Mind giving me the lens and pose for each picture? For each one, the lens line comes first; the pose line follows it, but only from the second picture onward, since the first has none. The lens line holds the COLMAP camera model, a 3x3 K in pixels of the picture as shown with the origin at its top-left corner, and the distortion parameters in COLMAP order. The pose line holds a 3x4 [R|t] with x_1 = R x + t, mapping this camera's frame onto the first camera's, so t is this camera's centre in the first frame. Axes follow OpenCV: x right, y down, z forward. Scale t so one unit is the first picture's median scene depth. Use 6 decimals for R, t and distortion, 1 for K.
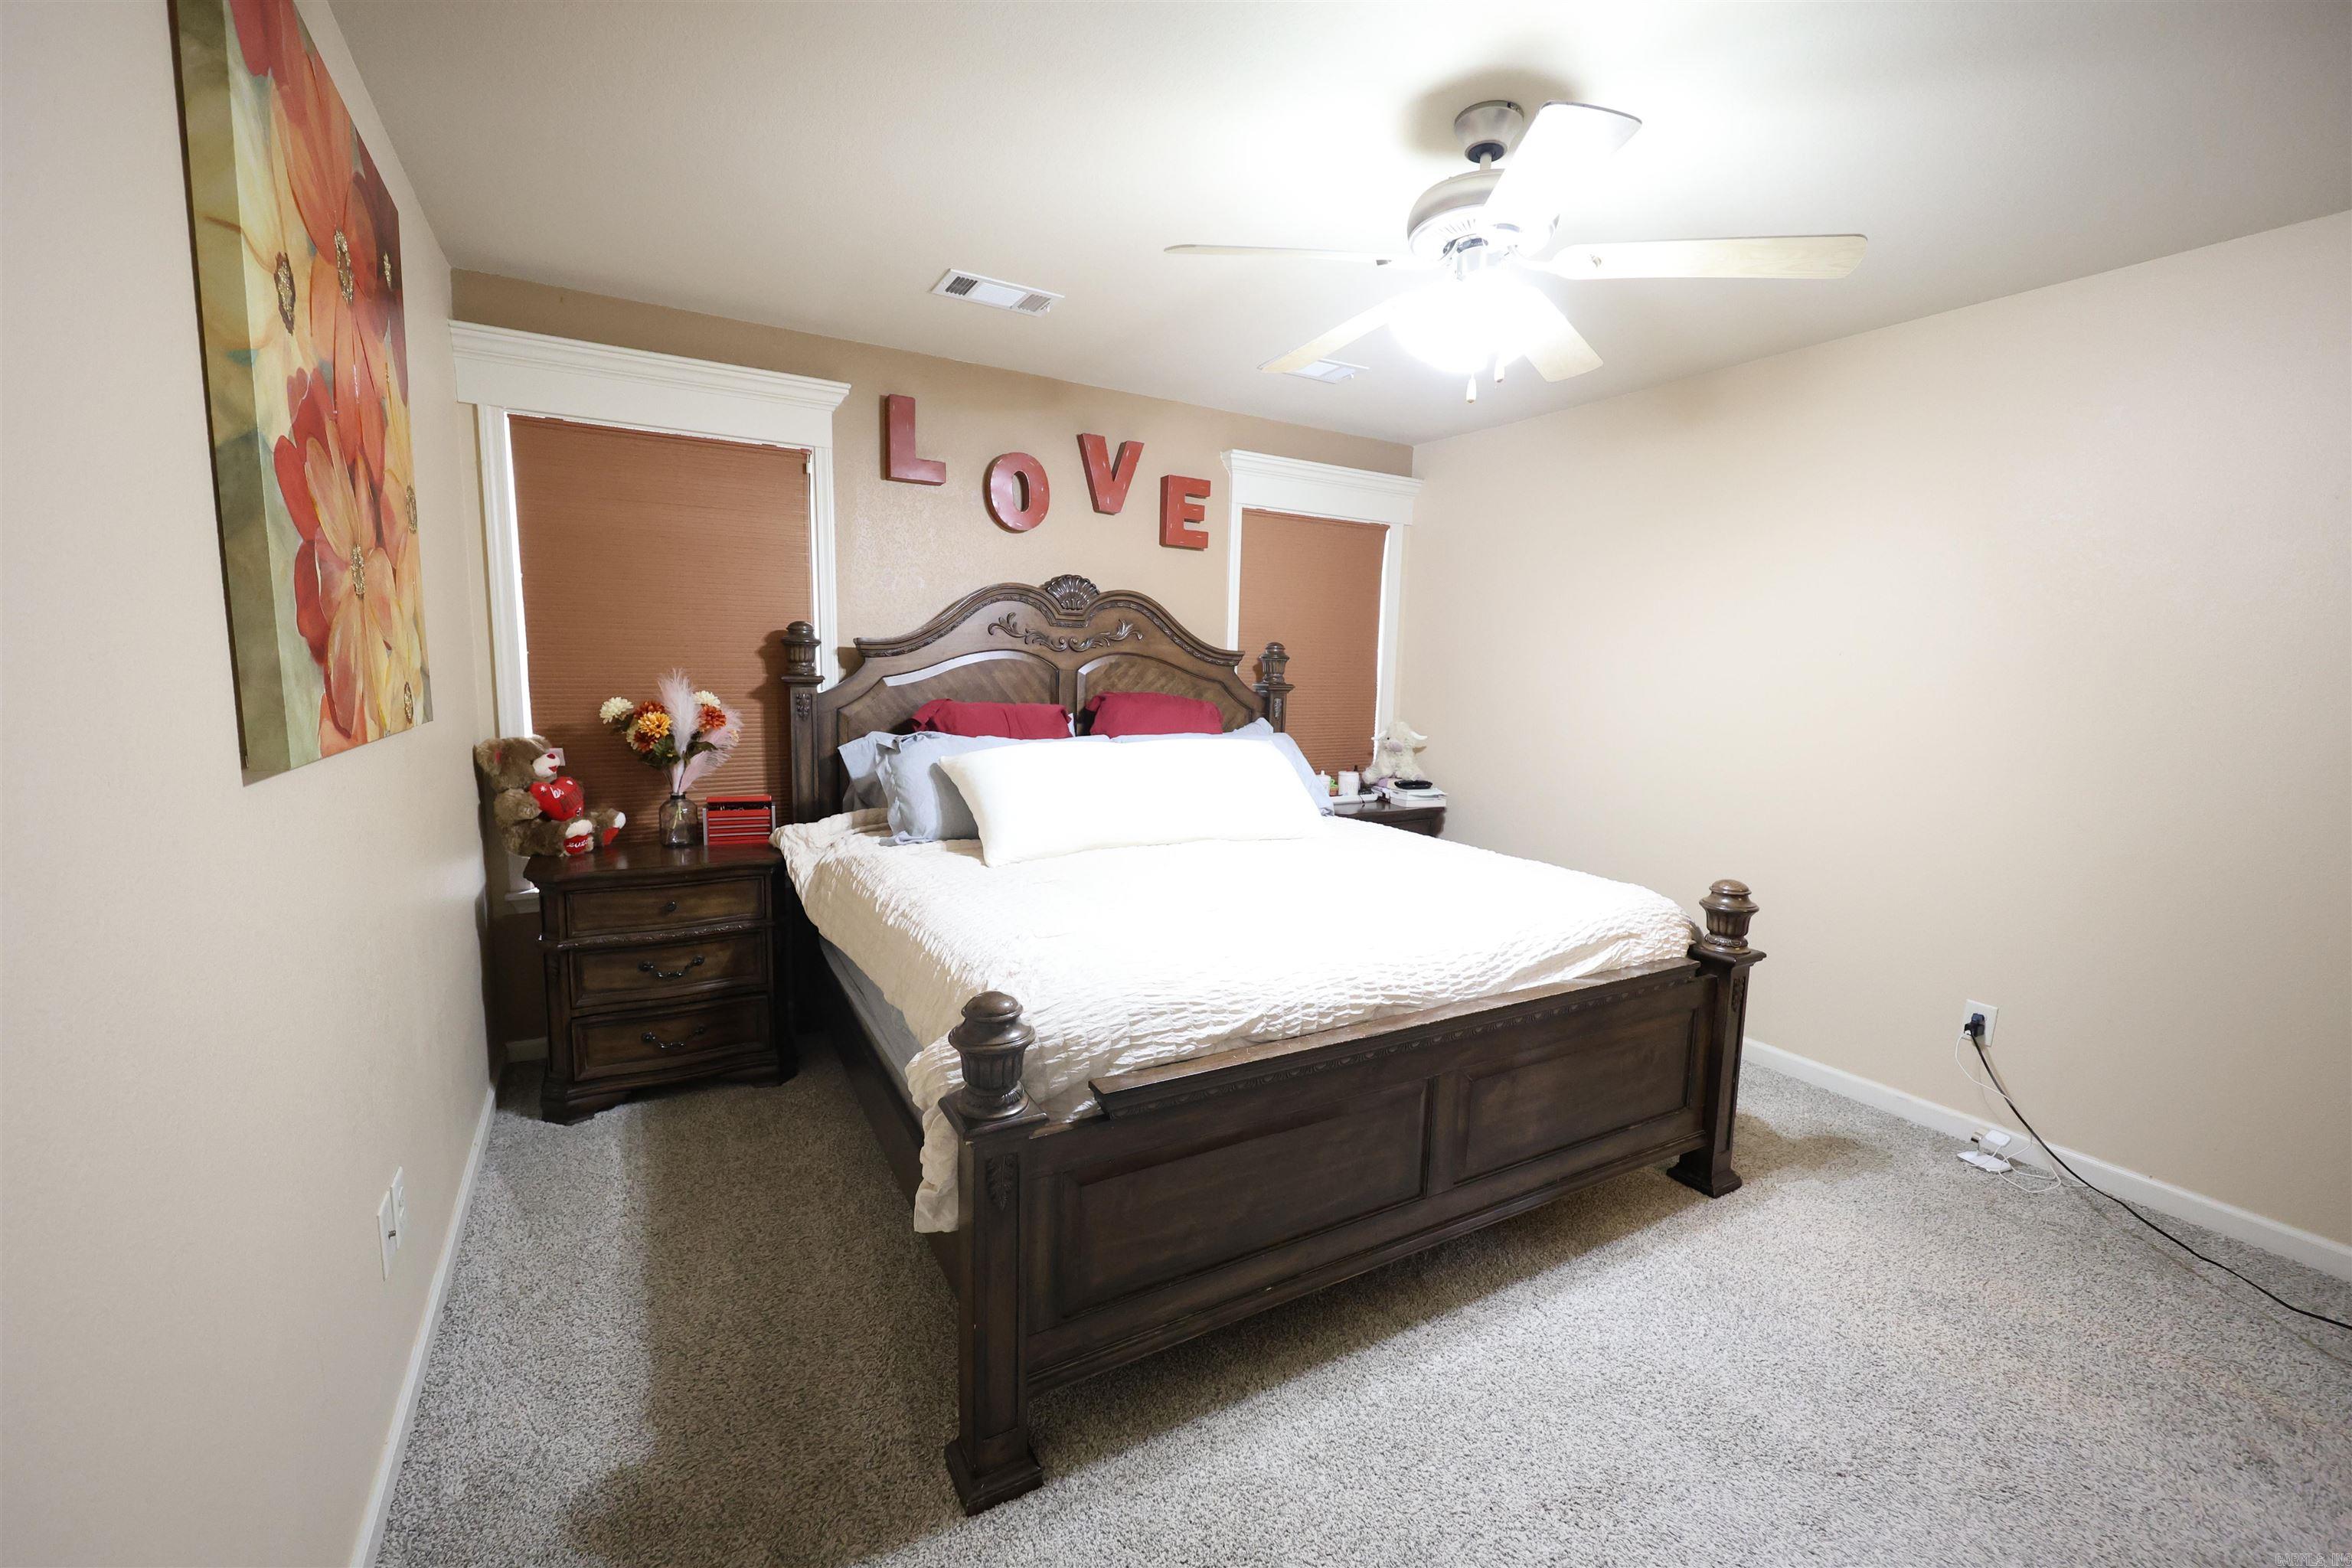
lens RADIAL K [[940.4, 0, 1174.4], [0, 940.4, 785.2], [0, 0, 1]] dist [-0.000998, 0.000032]
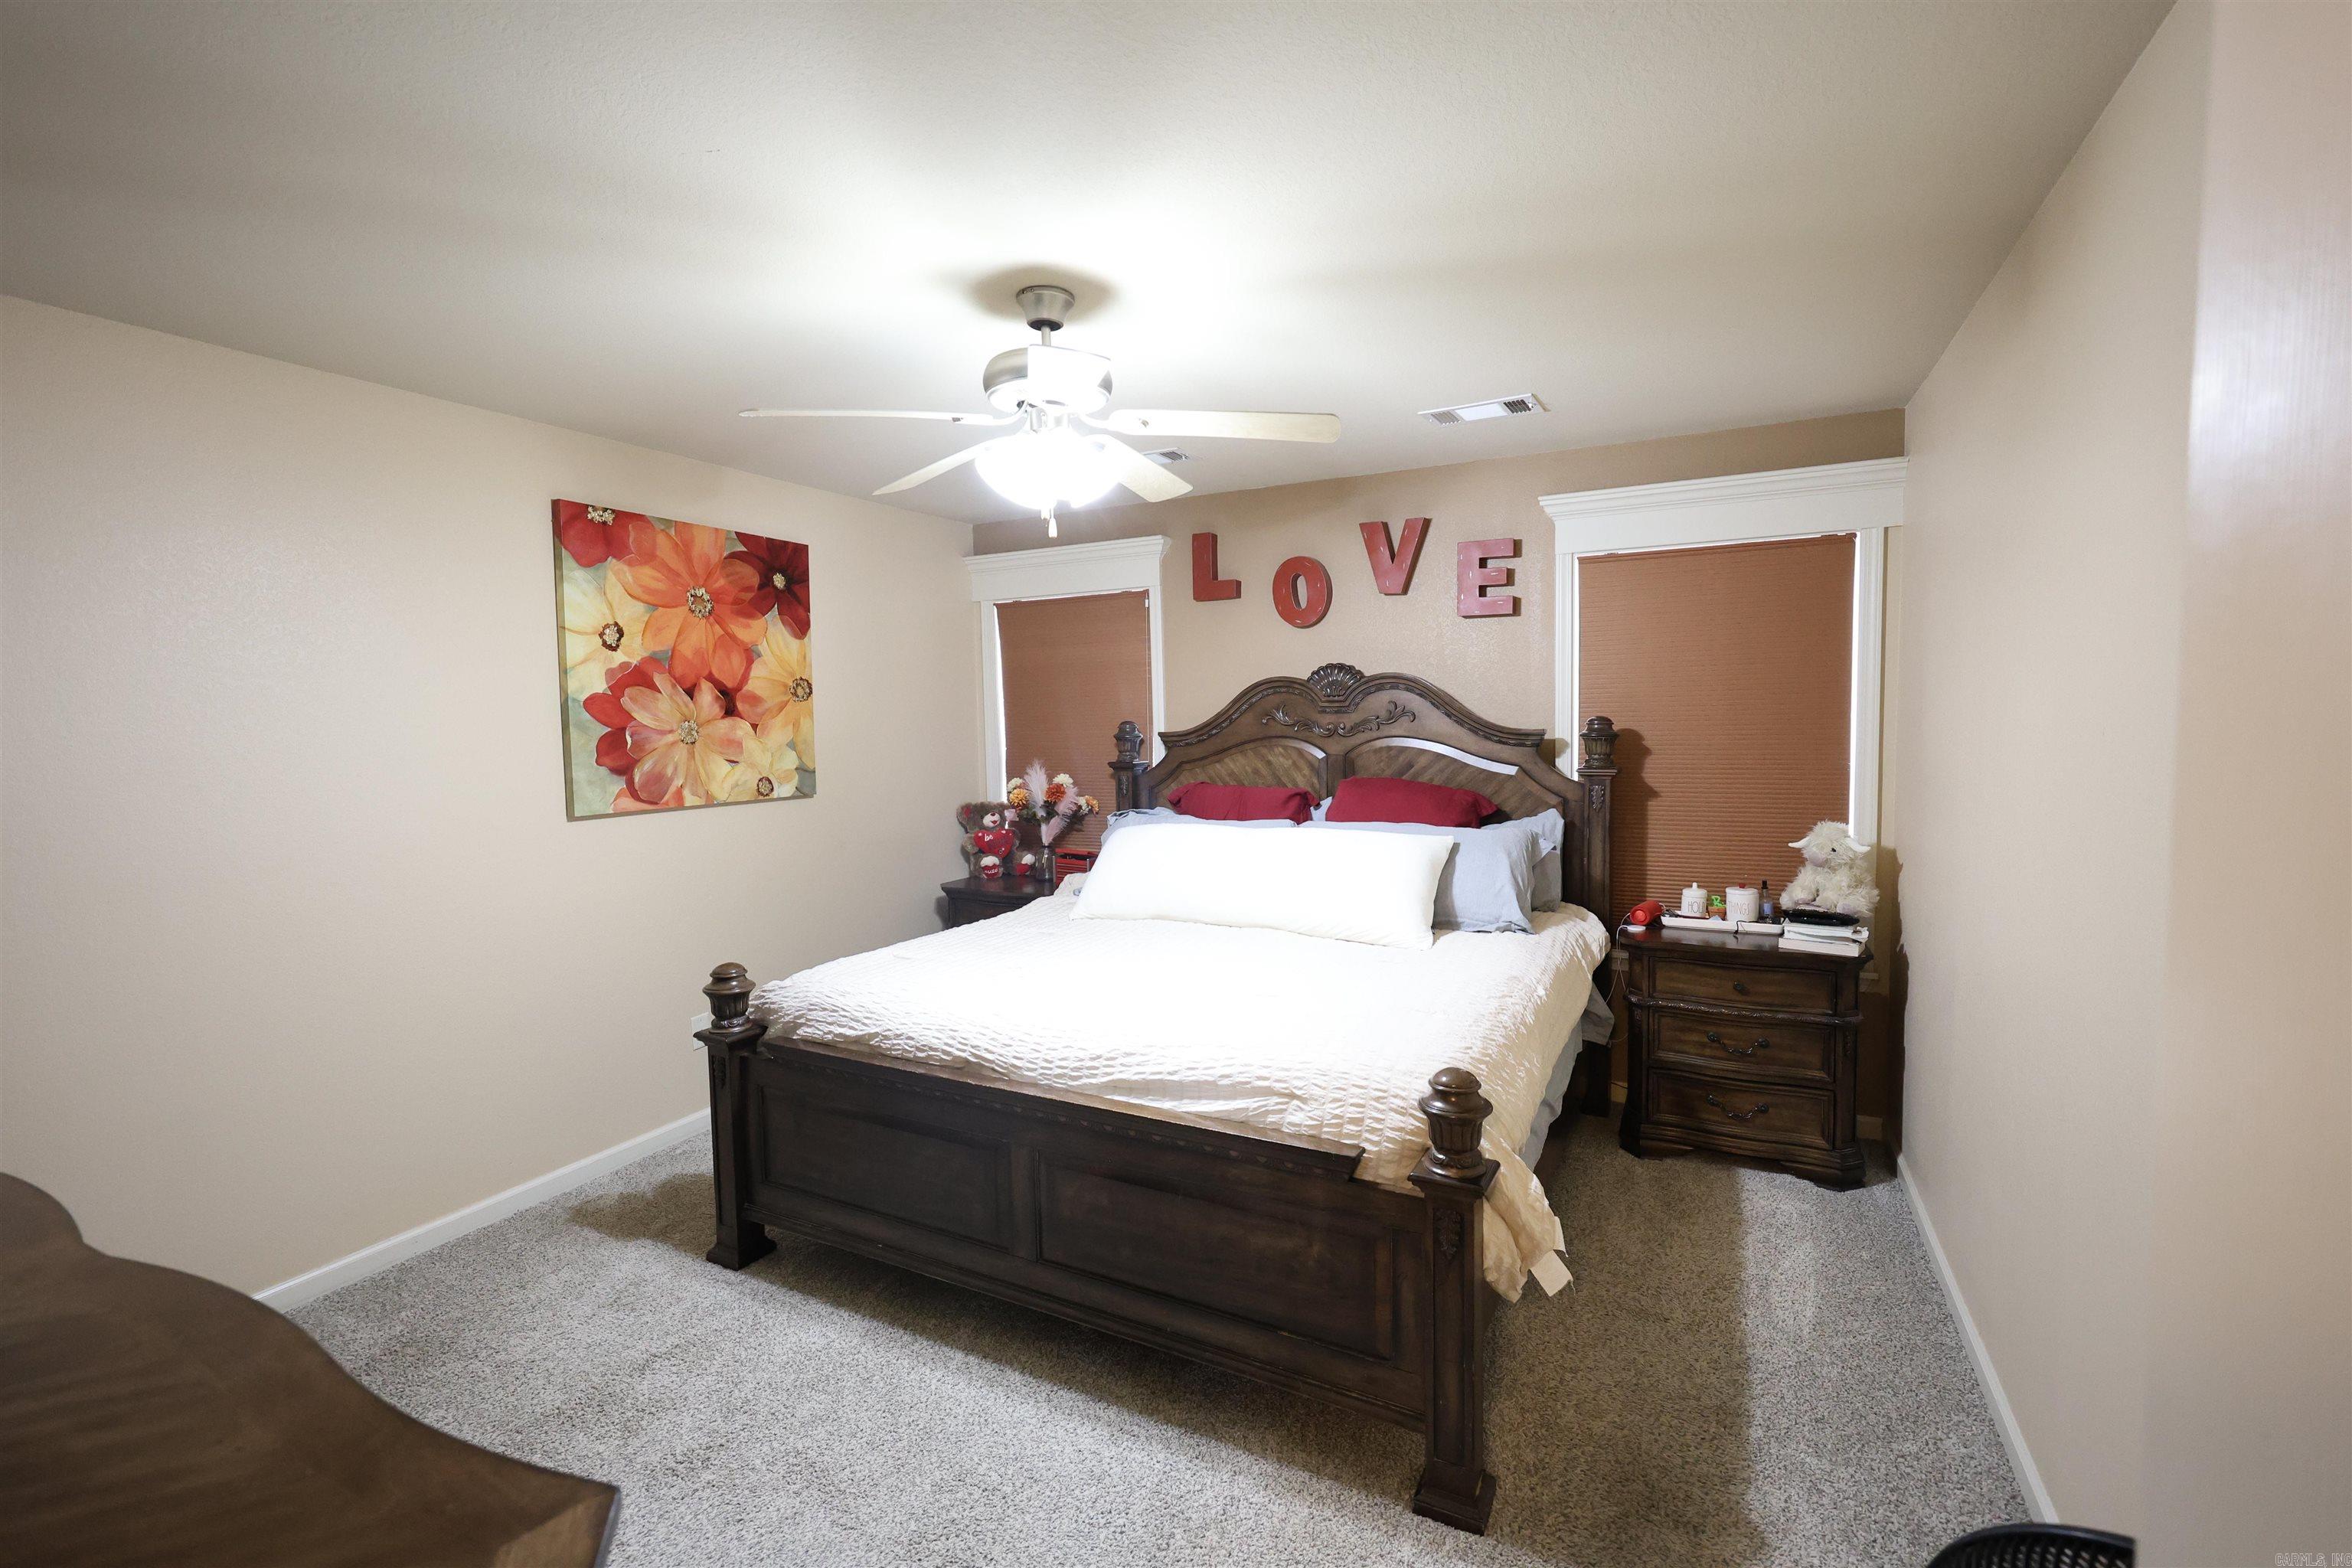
lens RADIAL K [[1012.5, 0, 1182.0], [0, 1012.5, 783.7], [0, 0, 1]] dist [0.002274, 0.000069]
pose [[0.544401, 0.023601, -0.838493, 0.920245], [-0.075364, 0.996938, -0.020871, -0.068841], [0.835433, 0.074555, 0.544513, 0.324288]]
